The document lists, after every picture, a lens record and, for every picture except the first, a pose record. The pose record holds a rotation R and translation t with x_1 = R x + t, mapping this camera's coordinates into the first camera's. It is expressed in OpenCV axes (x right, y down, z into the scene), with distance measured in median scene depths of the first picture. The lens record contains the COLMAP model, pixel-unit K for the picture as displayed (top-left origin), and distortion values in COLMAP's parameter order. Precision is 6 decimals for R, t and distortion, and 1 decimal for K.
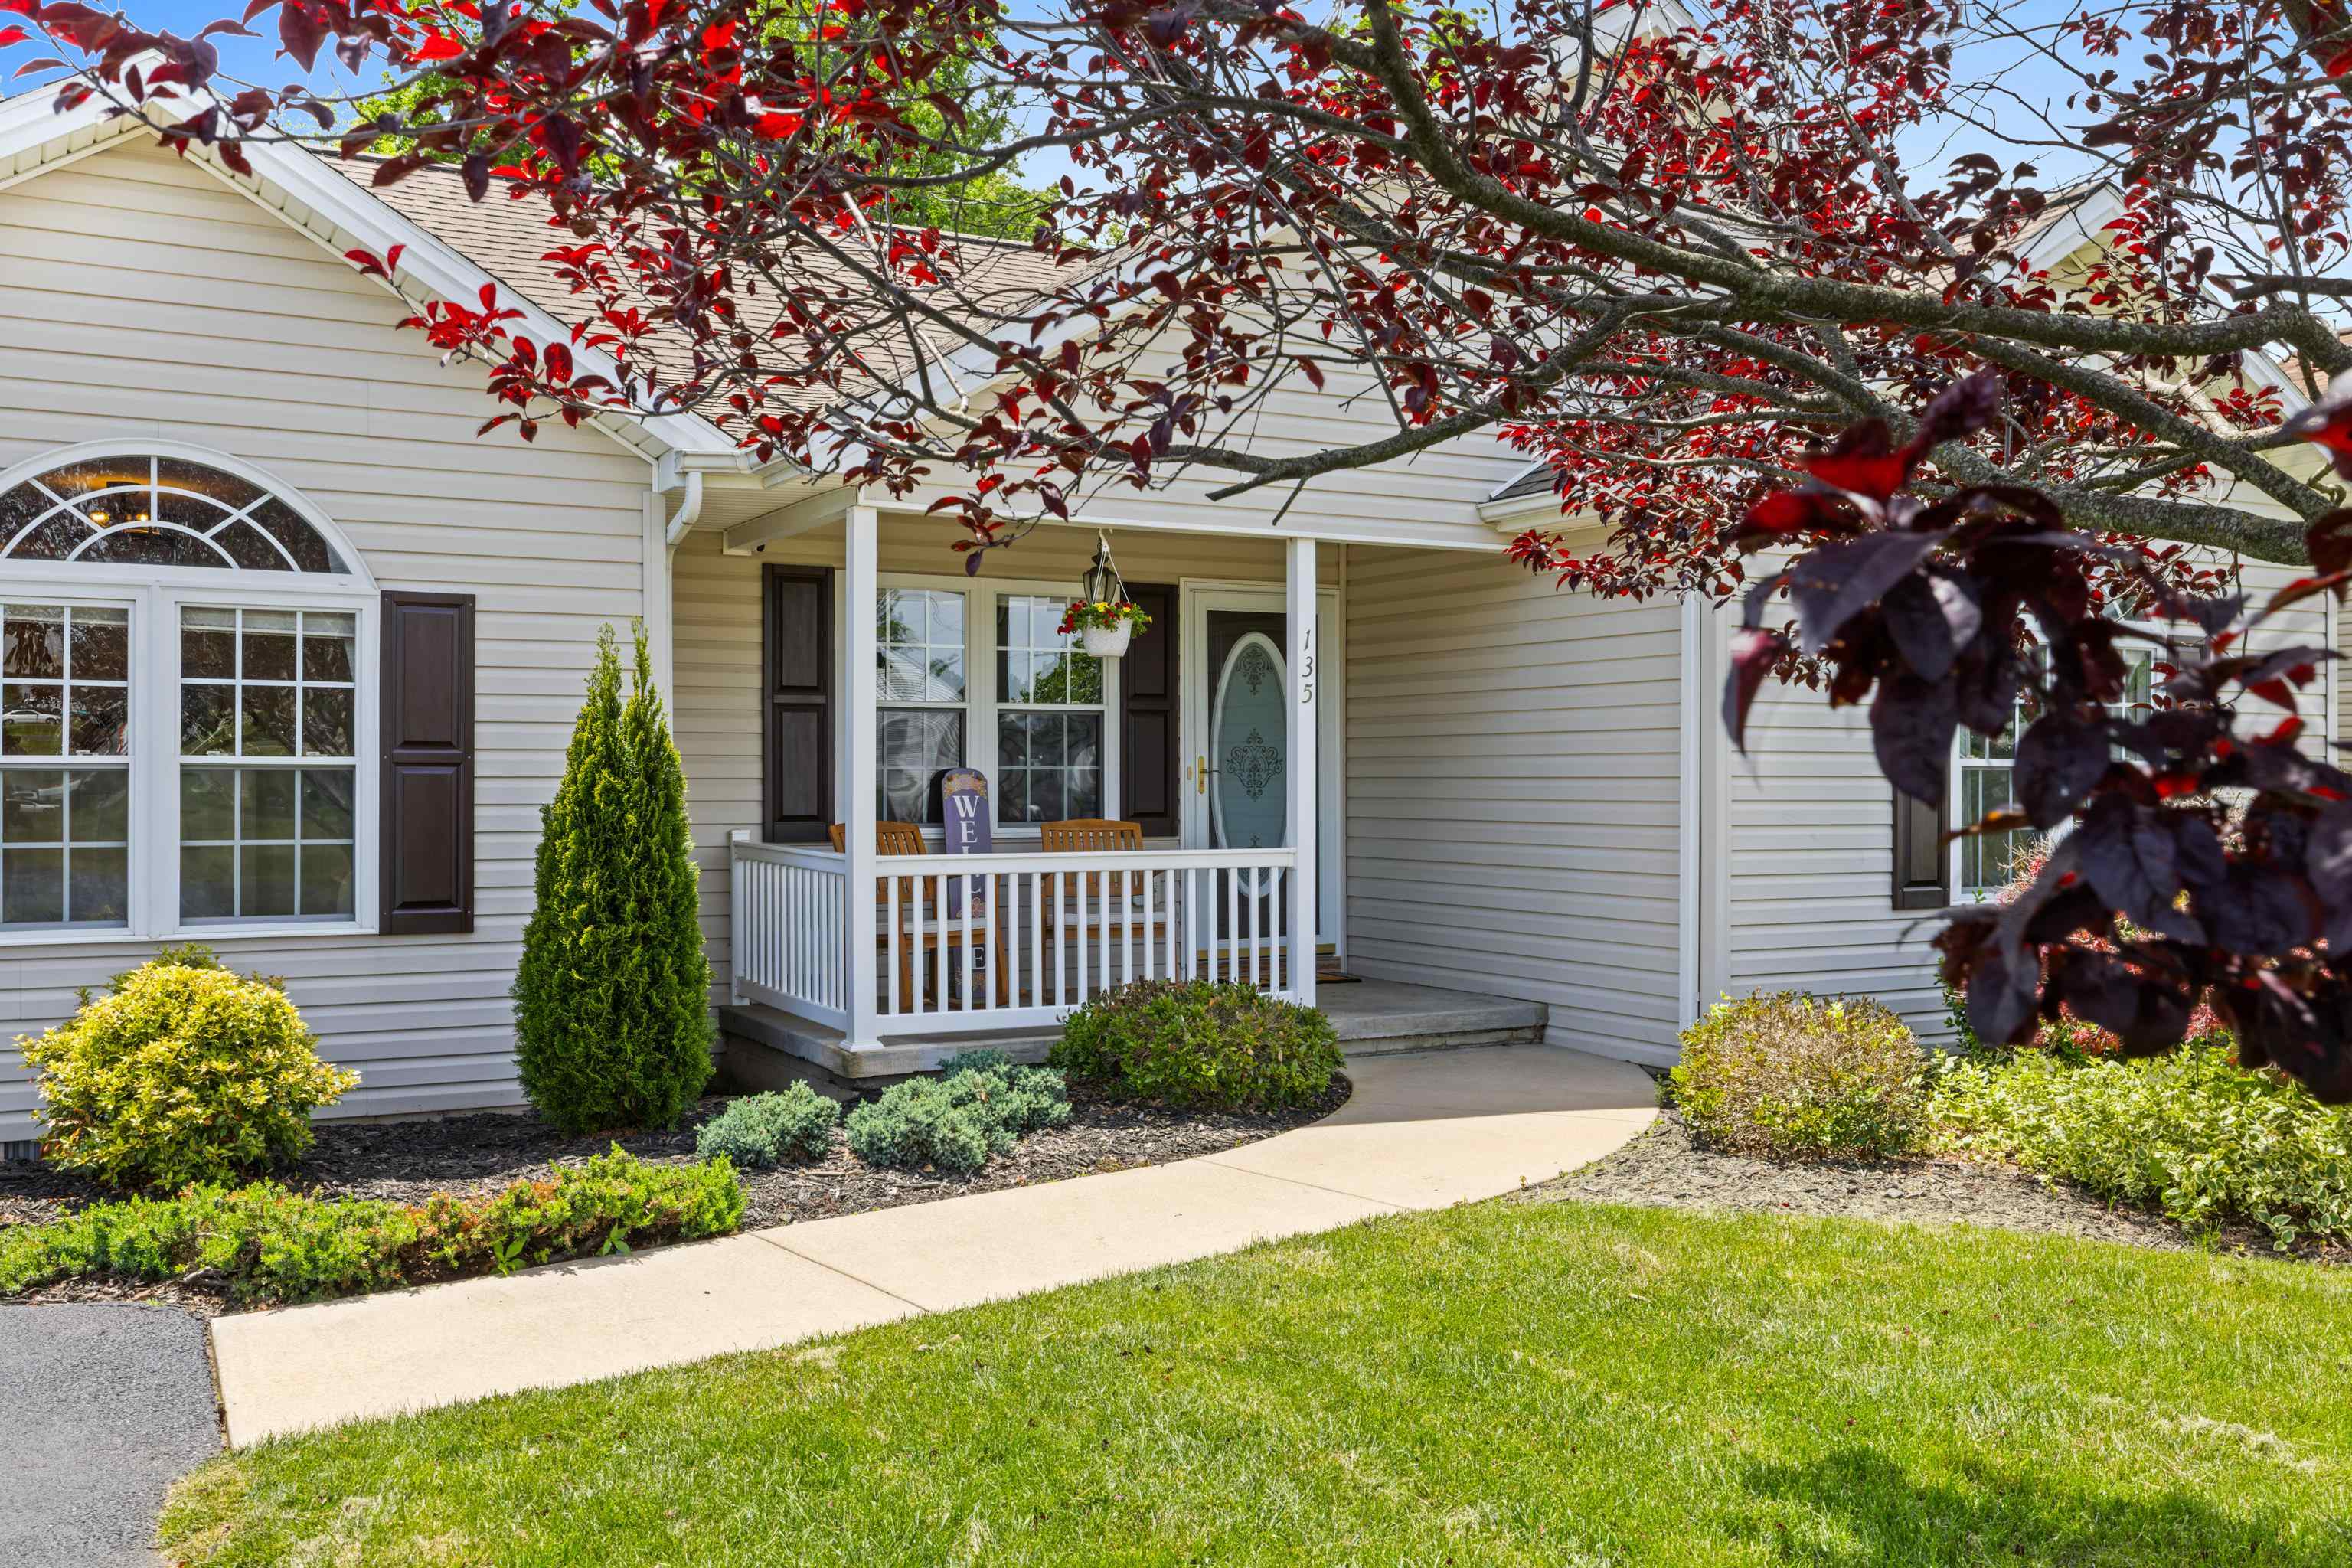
lens RADIAL K [[2104.2, 0, 1177.8], [0, 2104.2, 784.3], [0, 0, 1]] dist [0.005288, -0.003076]
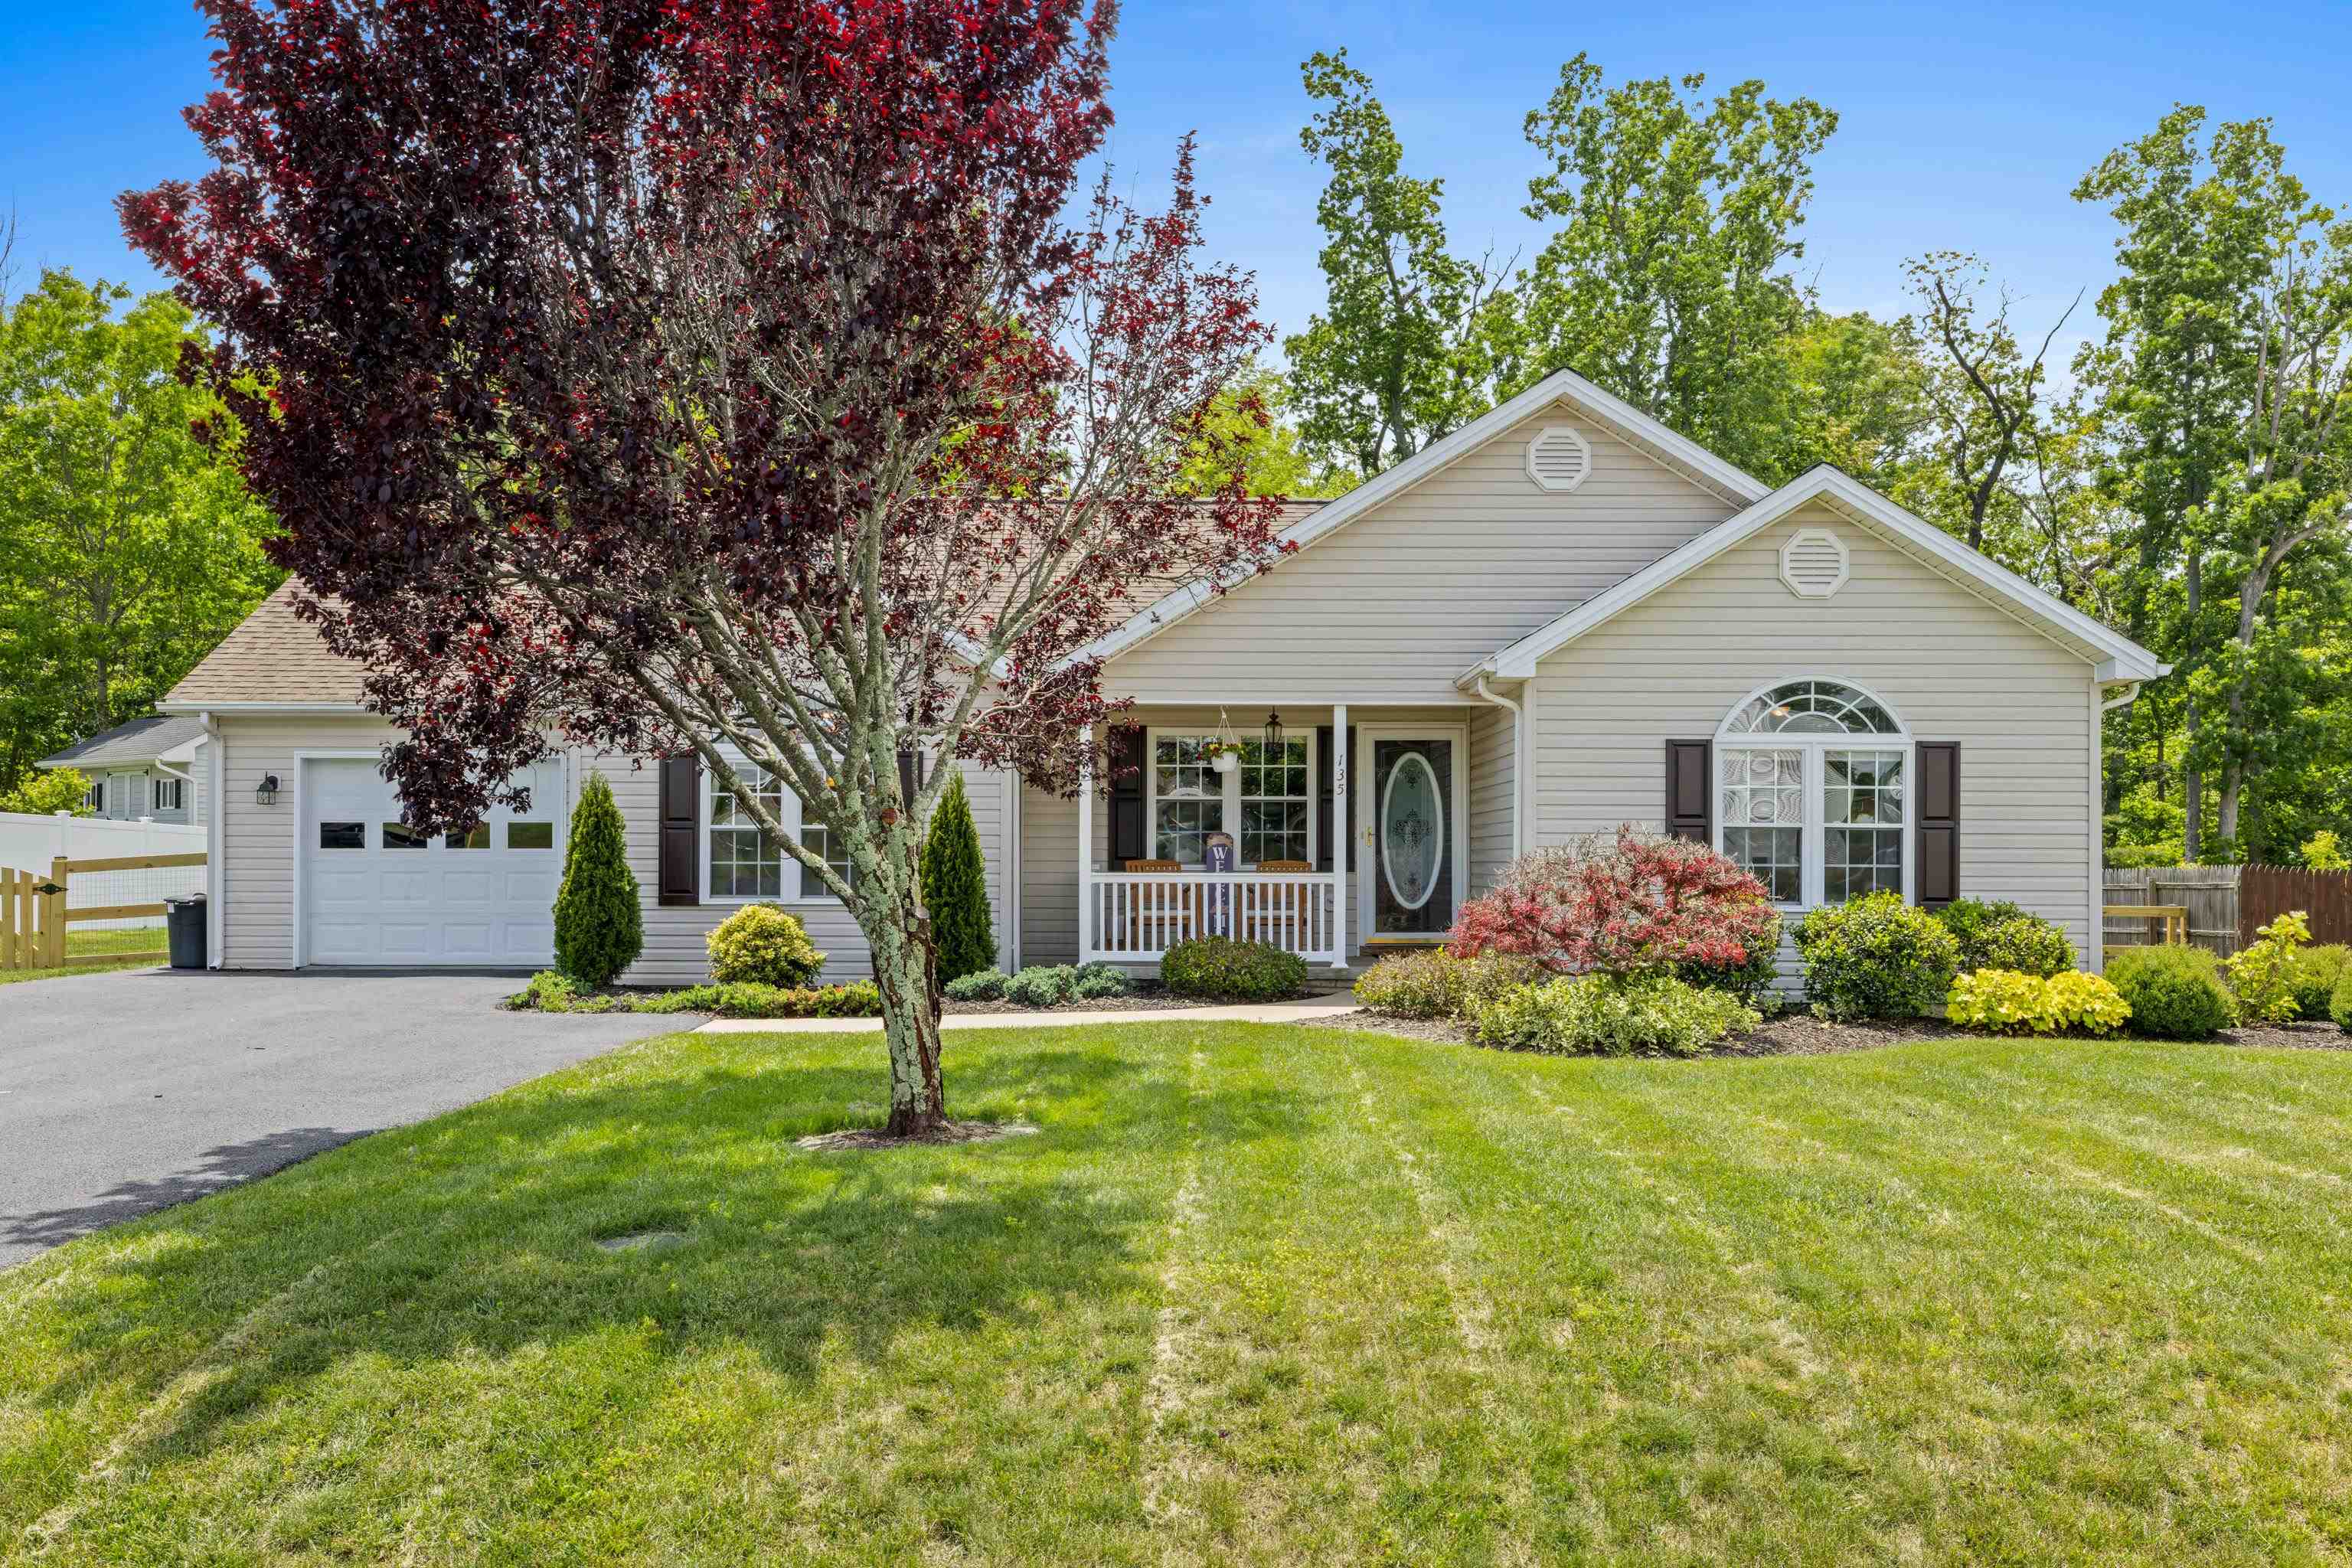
lens RADIAL K [[1961.7, 0, 1184.9], [0, 1961.7, 866.5], [0, 0, 1]] dist [-0.000874, -0.009986]
pose [[0.875214, 0.003078, -0.483727, 0.906615], [-0.004470, 0.999989, -0.001724, 0.033124], [0.483716, 0.003671, 0.875218, -0.660540]]
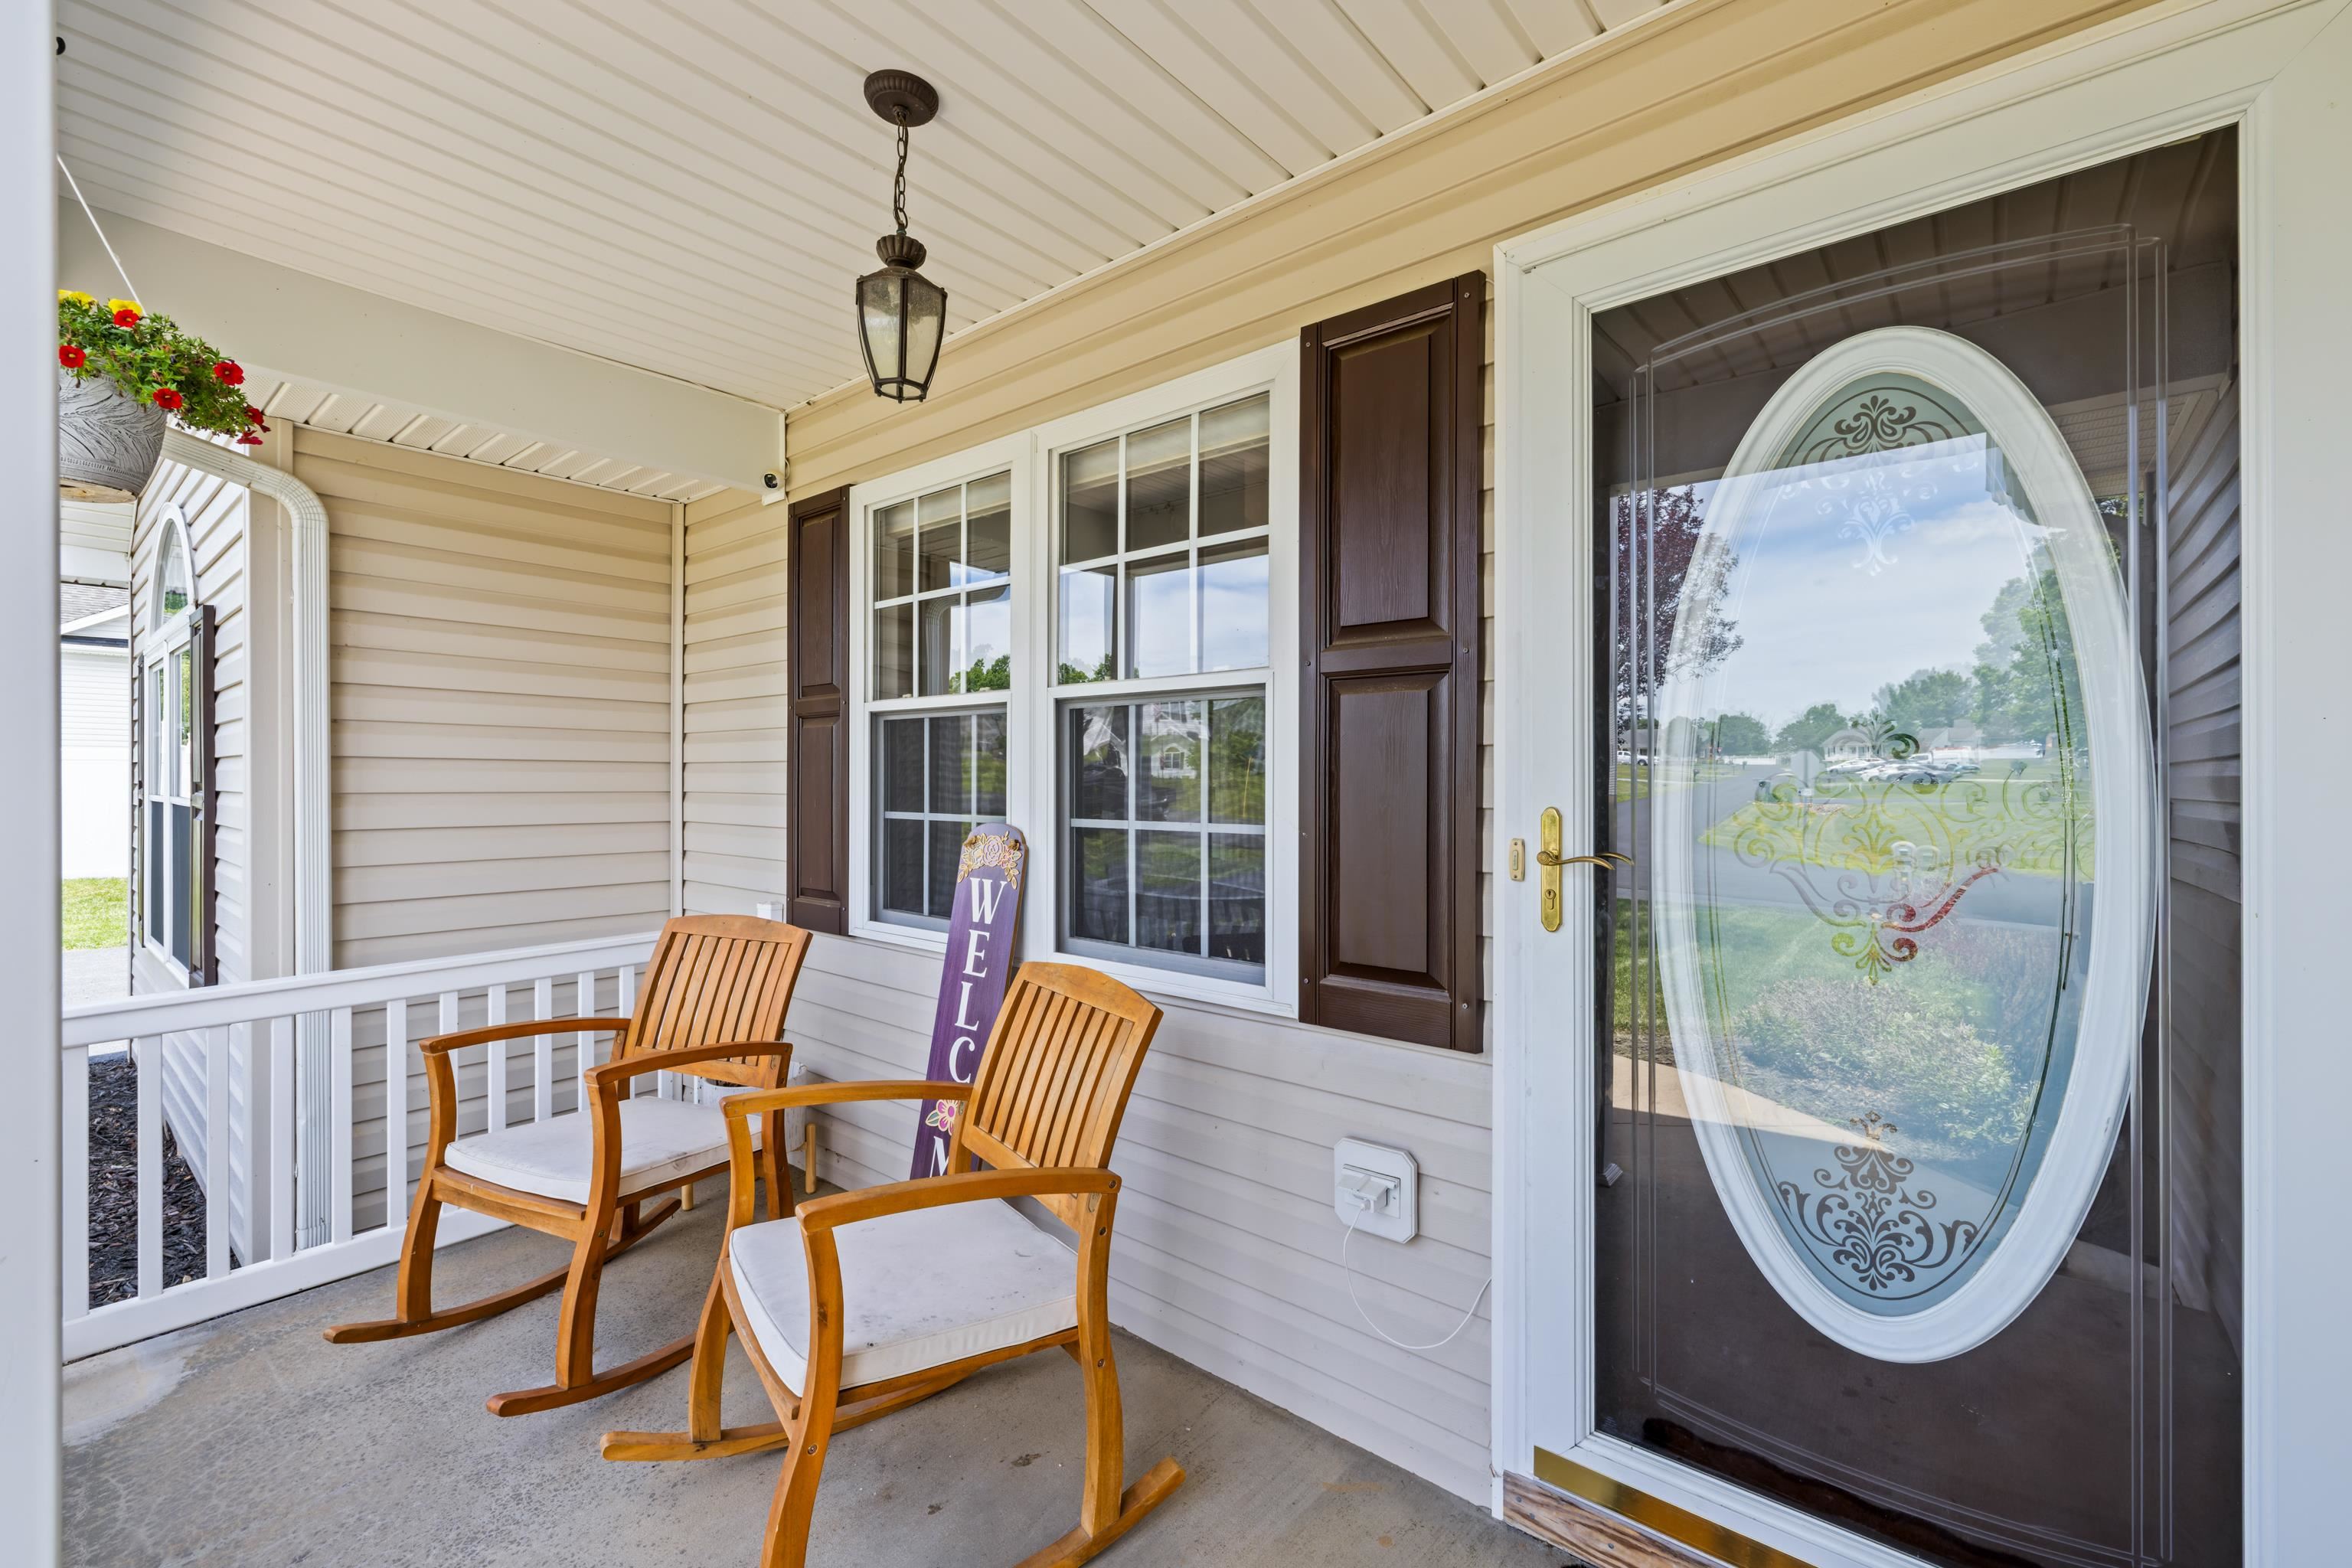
lens RADIAL K [[969.5, 0, 1175.1], [0, 969.5, 786.1], [0, 0, 1]] dist [-0.000267, -0.000077]
pose [[0.381490, 0.002312, -0.924370, 0.164640], [-0.009756, 0.999951, -0.001525, -0.021393], [0.924321, 0.009600, 0.381494, 1.237673]]
